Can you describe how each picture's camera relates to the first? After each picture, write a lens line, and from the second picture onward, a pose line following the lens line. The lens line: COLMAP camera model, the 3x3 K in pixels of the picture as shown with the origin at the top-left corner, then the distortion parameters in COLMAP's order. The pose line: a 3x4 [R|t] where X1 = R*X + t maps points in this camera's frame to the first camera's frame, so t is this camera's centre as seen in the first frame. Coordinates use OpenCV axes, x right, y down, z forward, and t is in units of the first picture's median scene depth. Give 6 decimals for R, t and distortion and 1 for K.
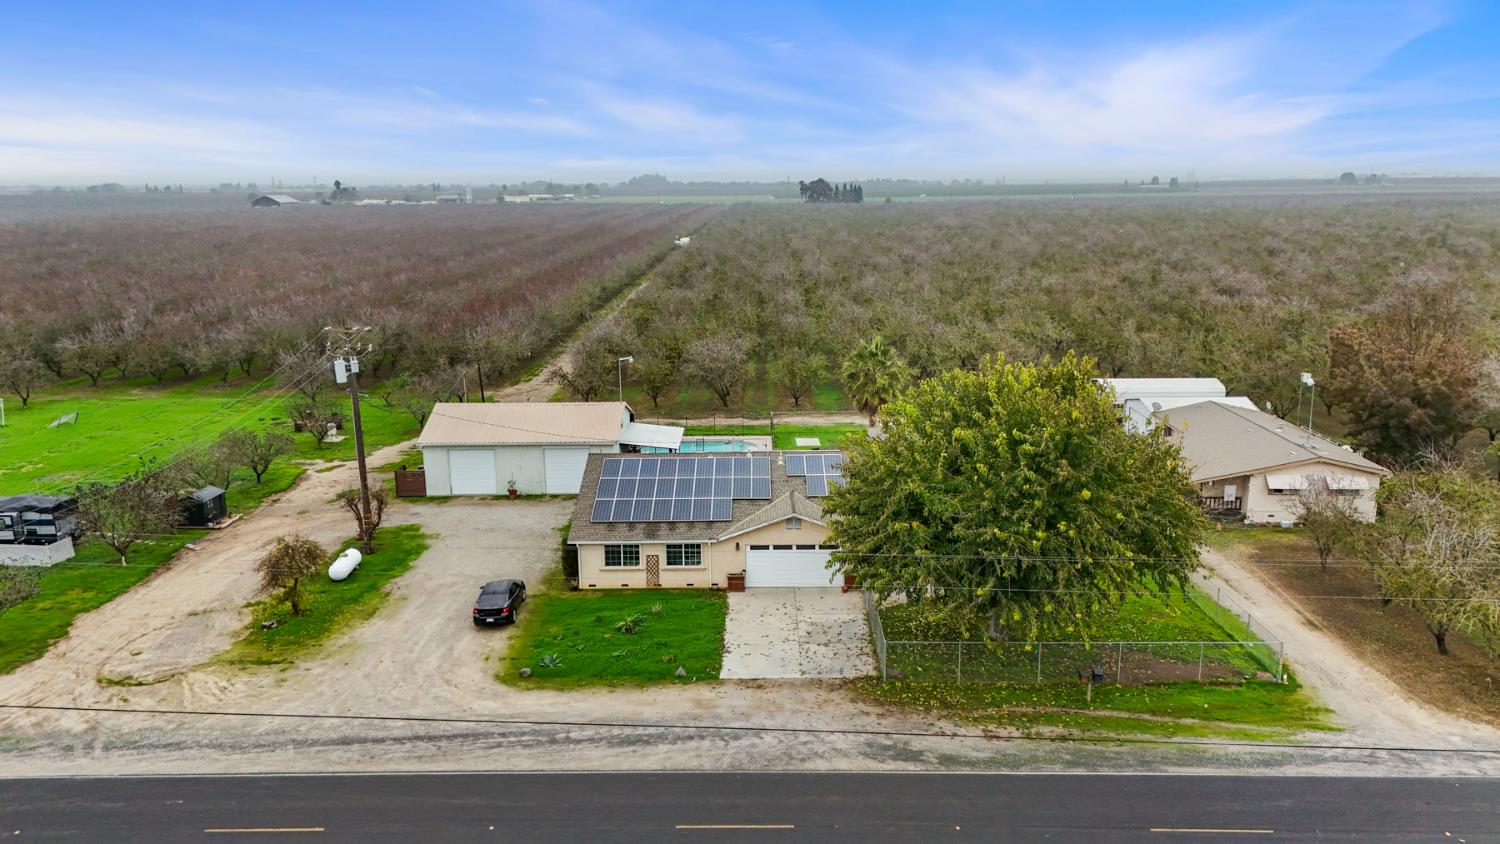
lens RADIAL K [[1111.8, 0, 750.0], [0, 1111.8, 422.0], [0, 0, 1]] dist [0.100409, -0.099867]
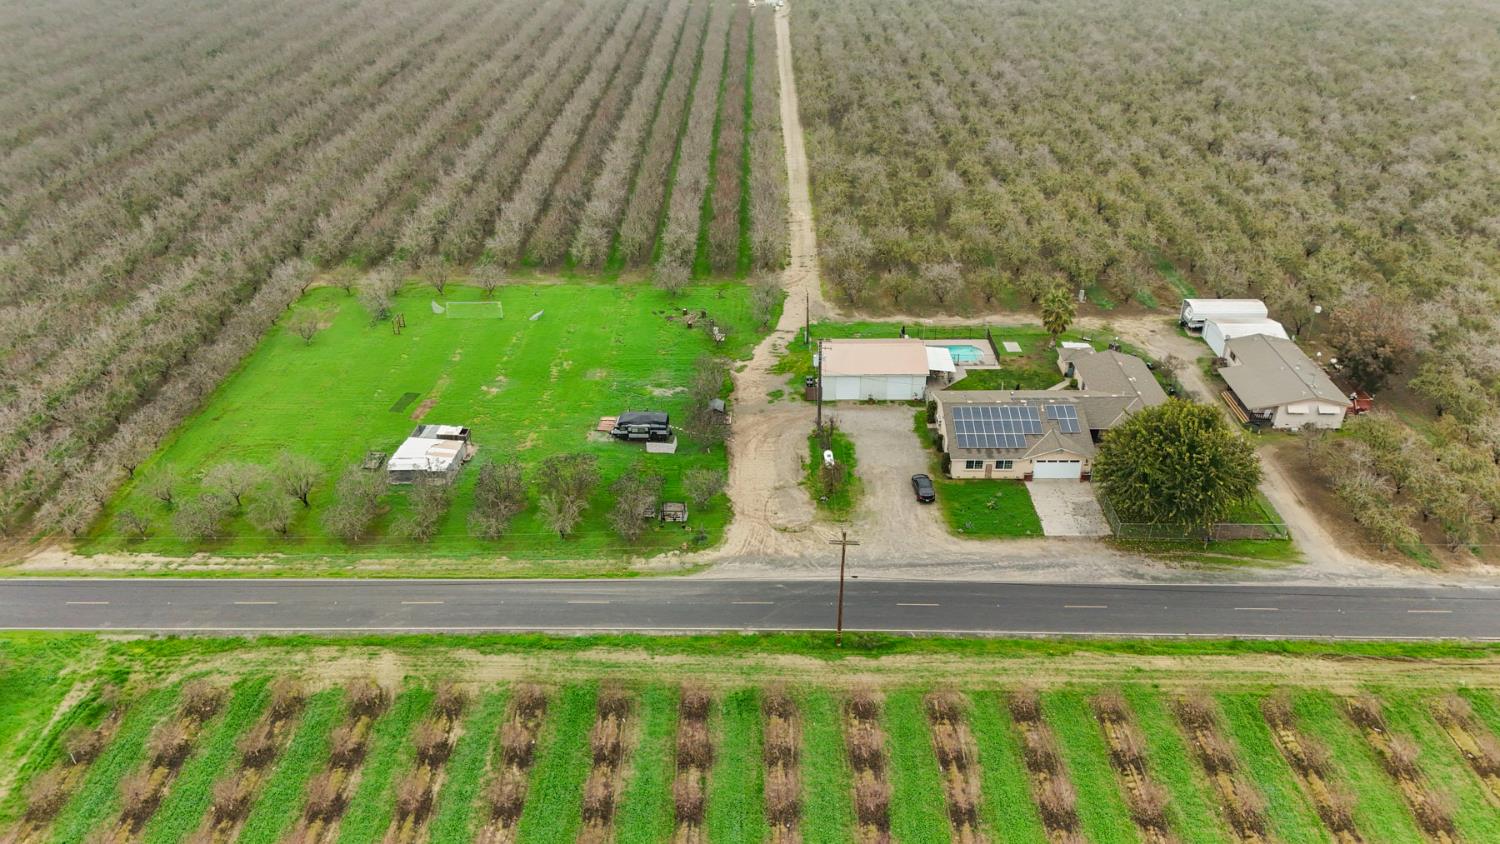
lens RADIAL K [[1091.3, 0, 755.0], [0, 1091.3, 419.4], [0, 0, 1]] dist [0.101884, -0.100954]
pose [[0.999948, 0.004283, 0.009236, -0.487236], [-0.006796, 0.956297, 0.292317, -0.499685], [-0.007580, -0.292365, 0.956277, -0.841734]]
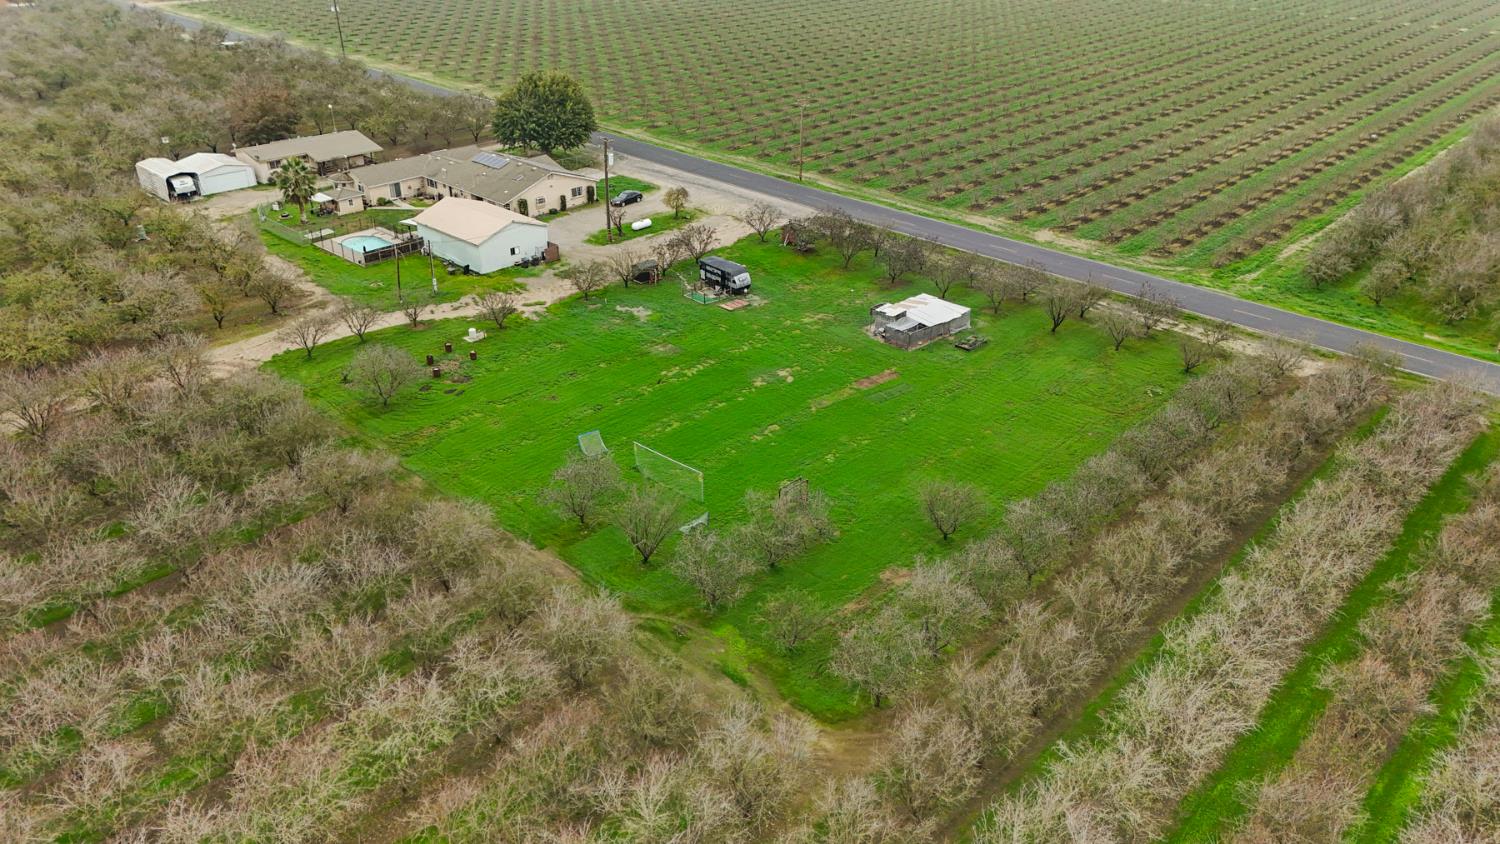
lens RADIAL K [[1091.3, 0, 755.0], [0, 1091.3, 419.4], [0, 0, 1]] dist [0.101884, -0.100954]
pose [[-0.734329, -0.316655, 0.600408, -1.950371], [0.146753, 0.789543, 0.595890, -0.845337], [-0.662740, 0.525692, -0.533315, 2.176901]]
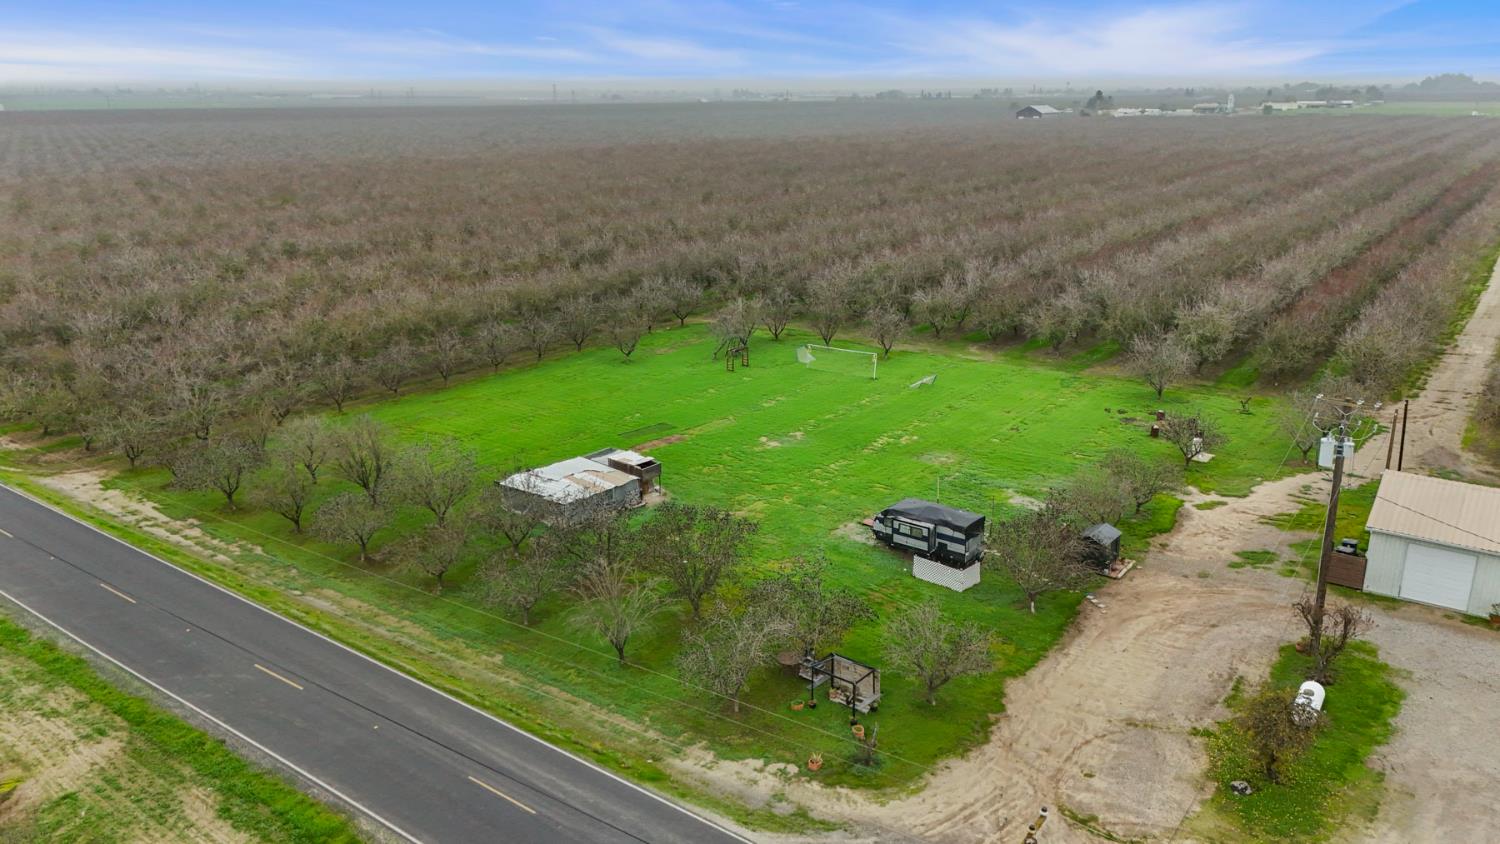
lens RADIAL K [[1091.3, 0, 755.0], [0, 1091.3, 419.4], [0, 0, 1]] dist [0.101884, -0.100954]
pose [[0.814517, 0.175649, -0.552910, -0.262842], [-0.128709, 0.984025, 0.122998, -0.112003], [0.565682, -0.029019, 0.824113, 0.126982]]
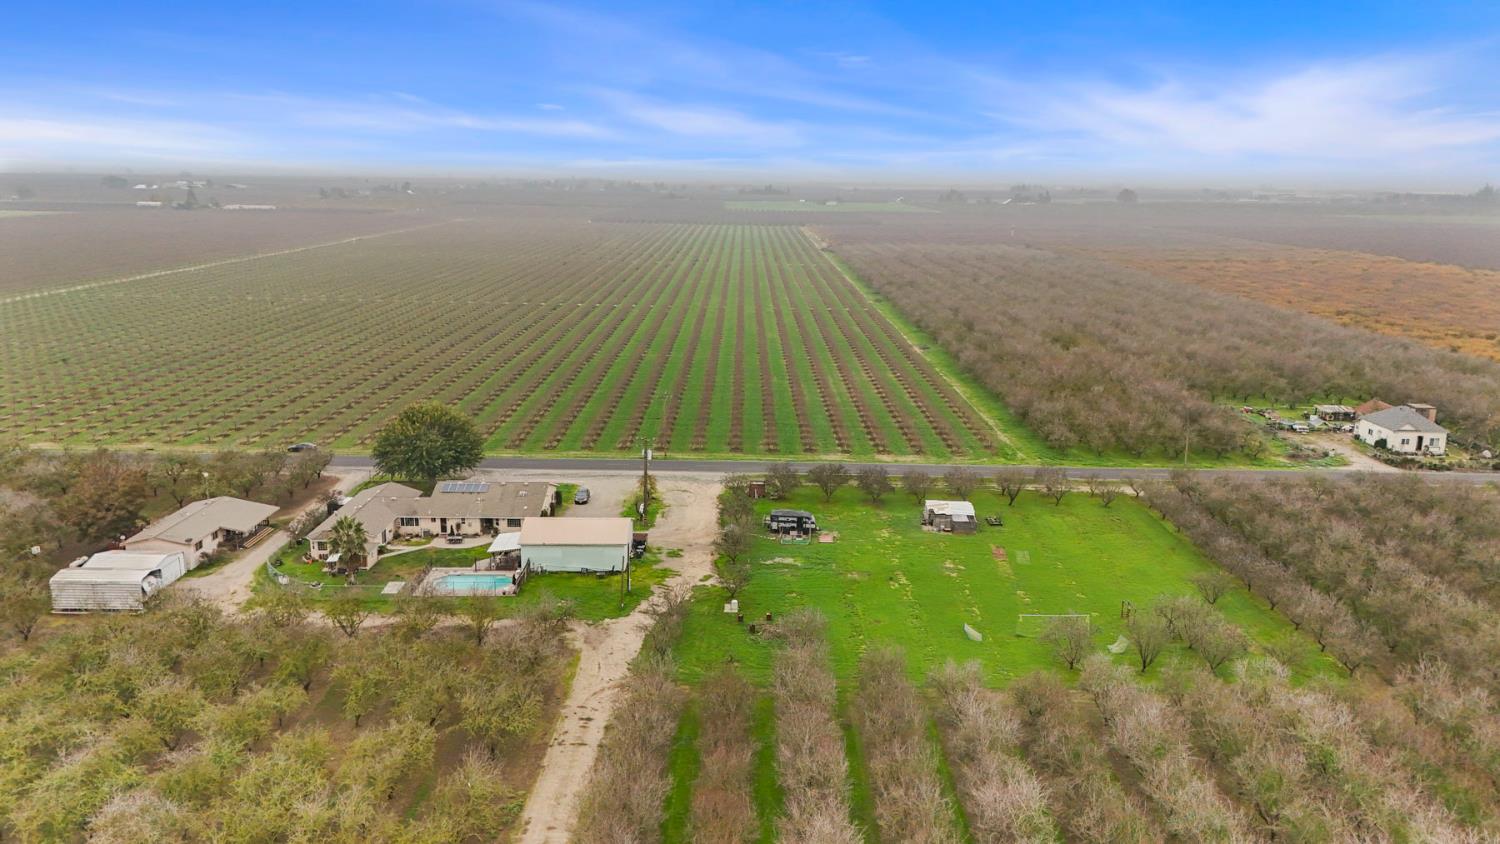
lens RADIAL K [[1091.3, 0, 755.0], [0, 1091.3, 419.4], [0, 0, 1]] dist [0.101884, -0.100954]
pose [[-0.999888, -0.005424, -0.013948, -0.558272], [-0.010855, 0.904436, 0.426472, -1.115108], [0.010302, 0.426576, -0.904393, 3.095479]]
